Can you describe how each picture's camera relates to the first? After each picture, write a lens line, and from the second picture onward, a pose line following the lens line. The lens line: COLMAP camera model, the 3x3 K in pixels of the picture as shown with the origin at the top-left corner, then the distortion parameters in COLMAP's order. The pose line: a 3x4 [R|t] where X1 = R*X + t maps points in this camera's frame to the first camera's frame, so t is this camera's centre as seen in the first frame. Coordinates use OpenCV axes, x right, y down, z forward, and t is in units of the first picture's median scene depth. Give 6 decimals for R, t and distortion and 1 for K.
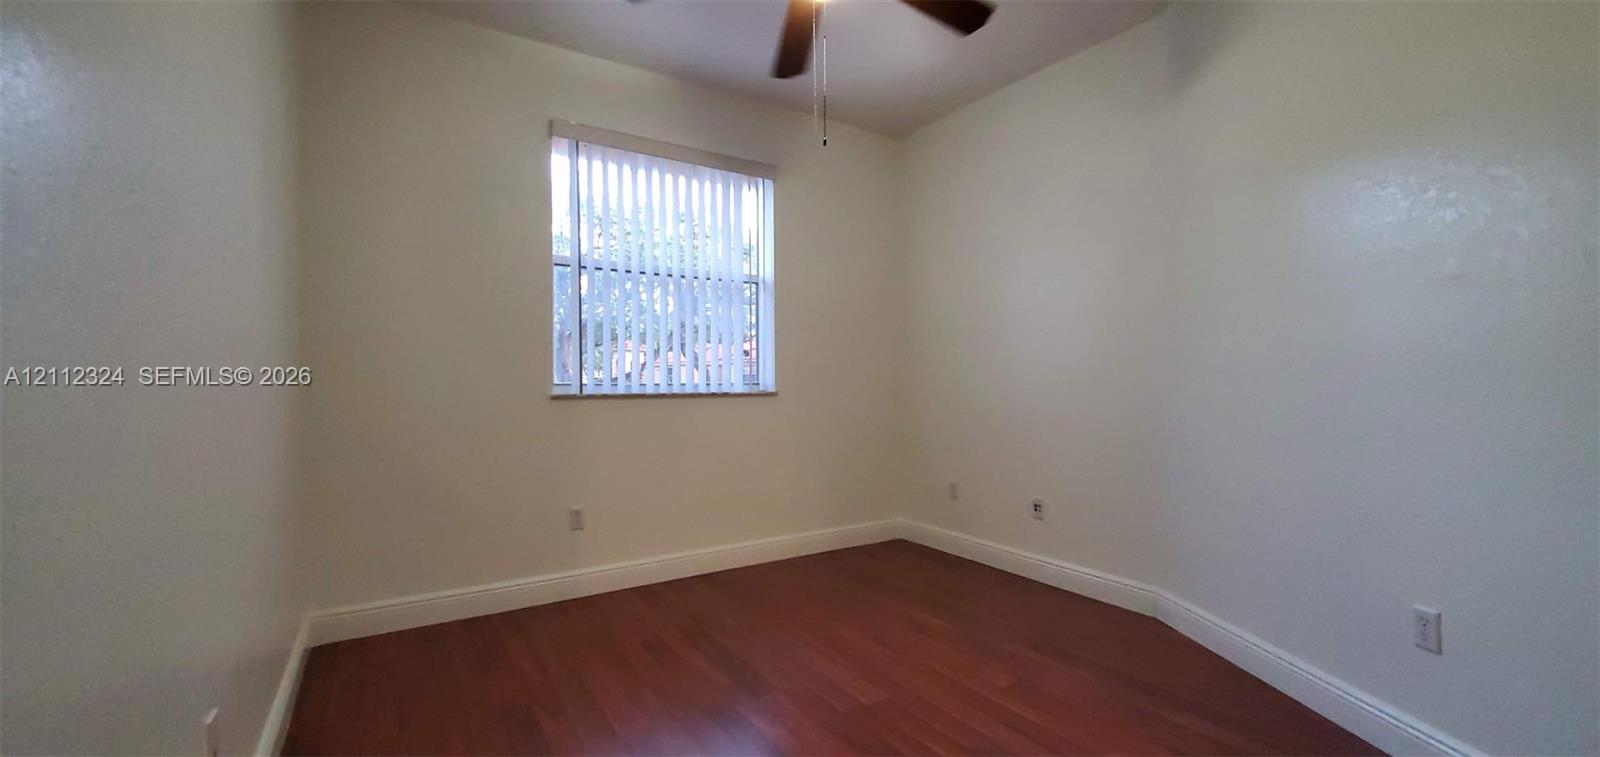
lens RADIAL K [[632.5, 0, 774.4], [0, 632.5, 383.5], [0, 0, 1]] dist [-0.001144, -0.000118]
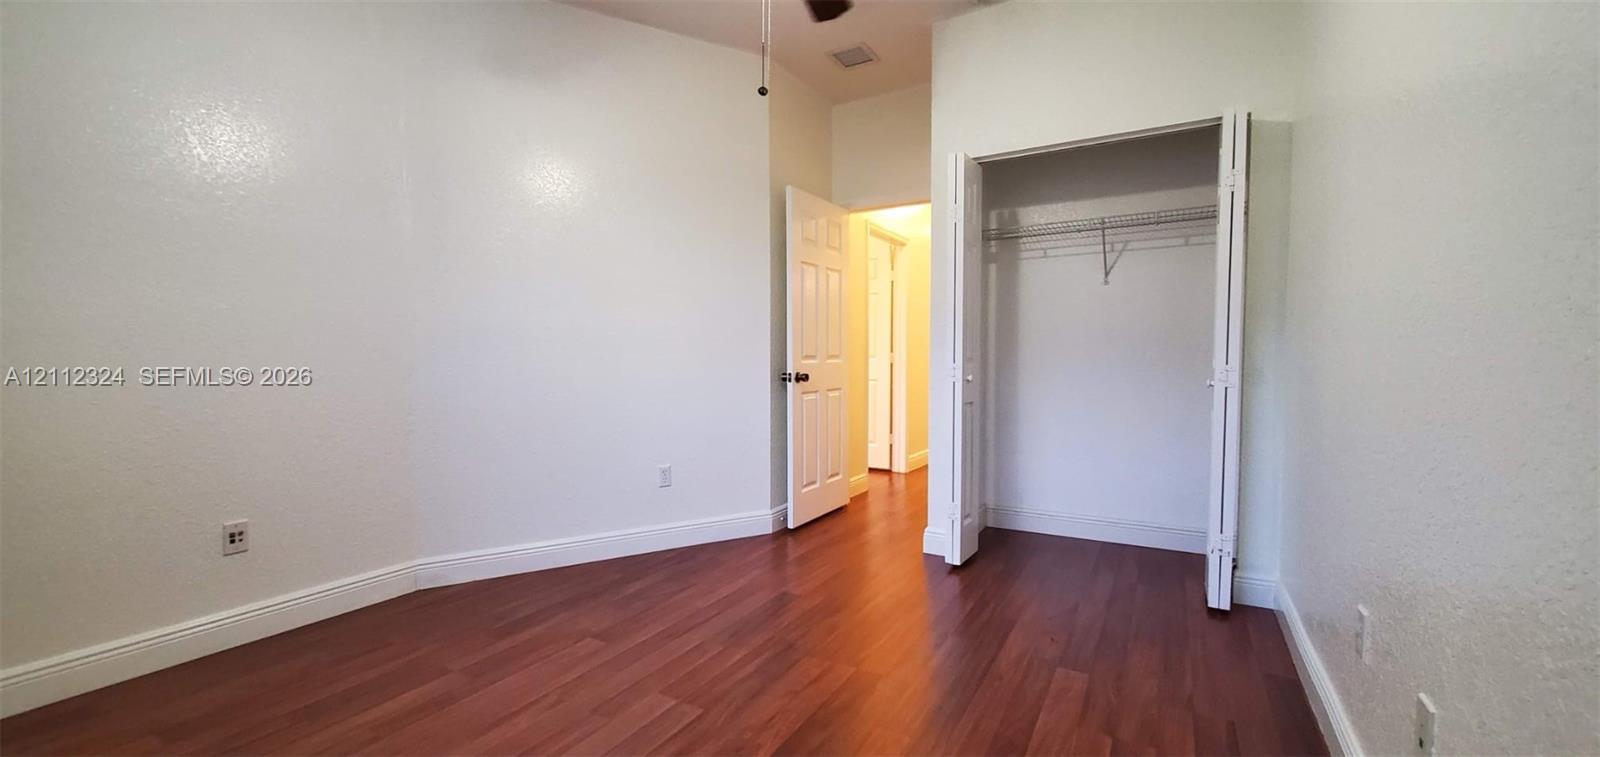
lens RADIAL K [[632.5, 0, 774.4], [0, 632.5, 383.5], [0, 0, 1]] dist [-0.001144, -0.000118]
pose [[-0.442000, -0.038159, 0.896203, -0.613017], [0.015252, 0.998631, 0.050043, 0.007320], [-0.896885, 0.035788, -0.440813, 1.088147]]
